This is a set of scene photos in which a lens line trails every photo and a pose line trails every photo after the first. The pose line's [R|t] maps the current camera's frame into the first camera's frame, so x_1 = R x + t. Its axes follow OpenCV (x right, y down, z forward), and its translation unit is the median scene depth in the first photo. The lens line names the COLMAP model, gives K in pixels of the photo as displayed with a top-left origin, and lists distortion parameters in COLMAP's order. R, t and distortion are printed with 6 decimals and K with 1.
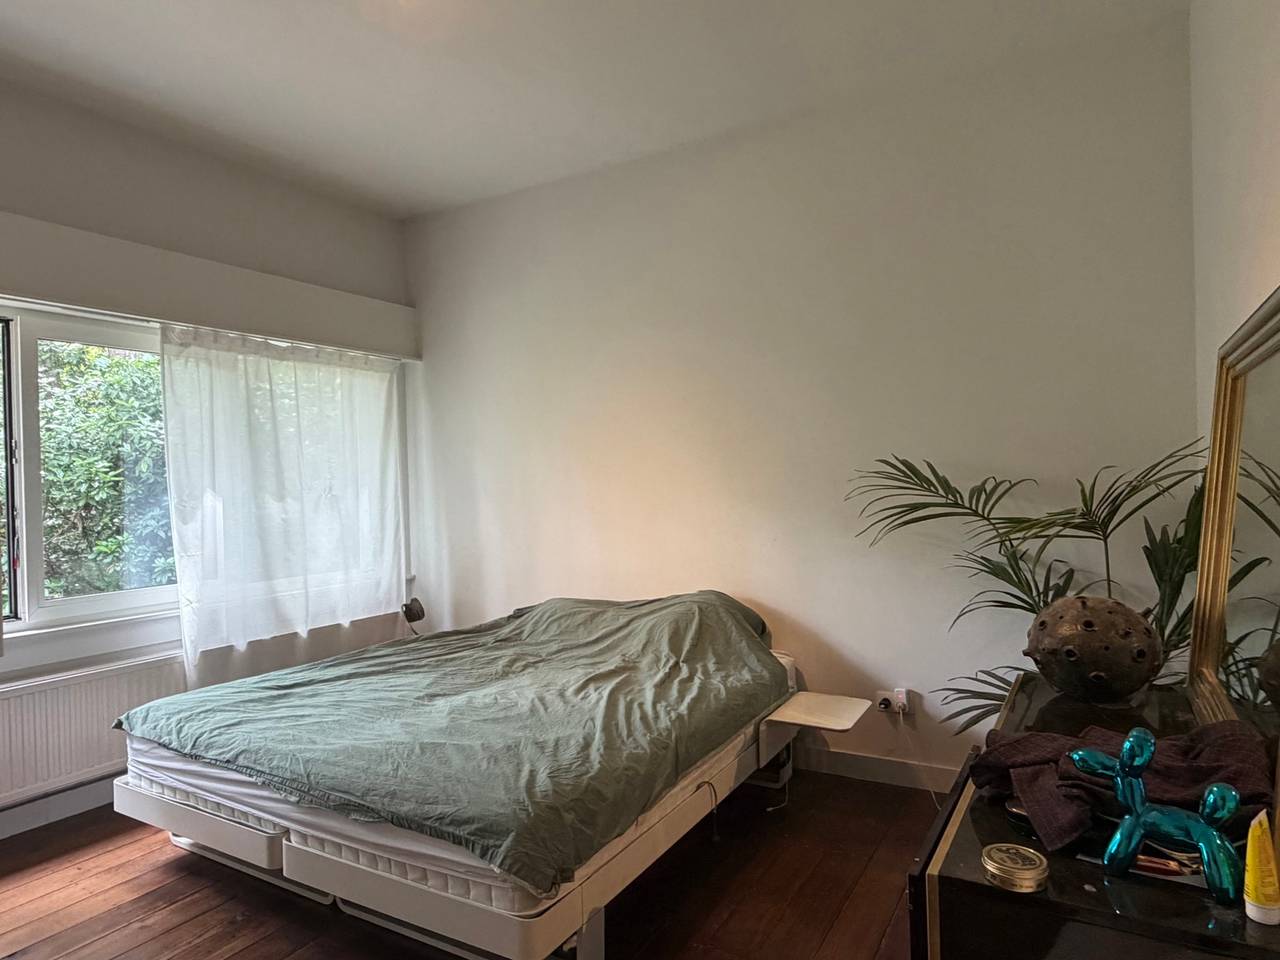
lens RADIAL K [[785.4, 0, 636.3], [0, 785.4, 482.5], [0, 0, 1]] dist [-0.000164, 0.002510]
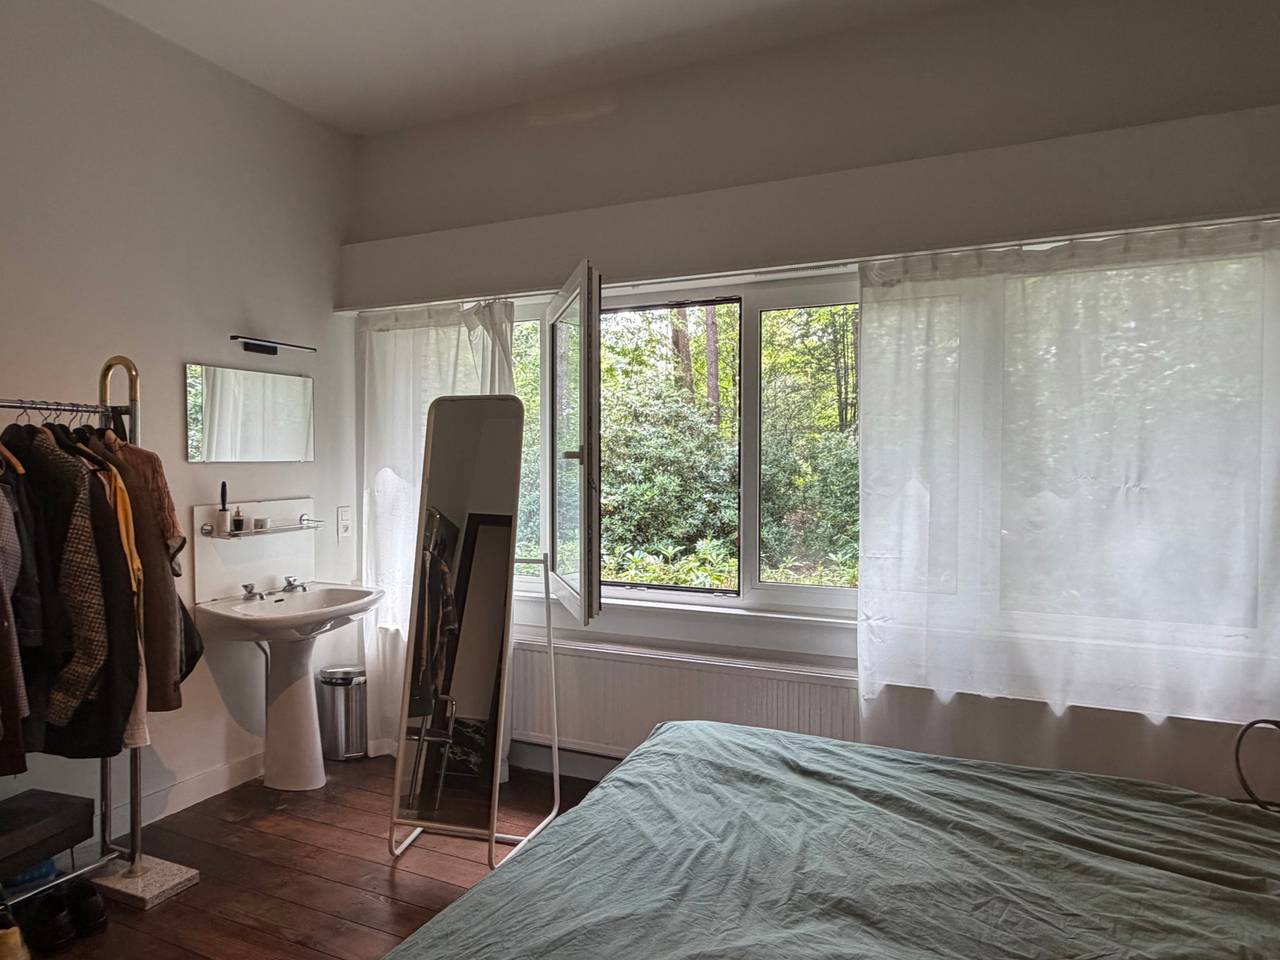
lens RADIAL K [[785.4, 0, 641.4], [0, 785.4, 470.2], [0, 0, 1]] dist [-0.000164, 0.002510]
pose [[0.097080, 0.031615, -0.994774, 0.191515], [-0.006669, 0.999494, 0.031114, -0.016028], [0.995254, 0.003614, 0.097242, 0.757461]]
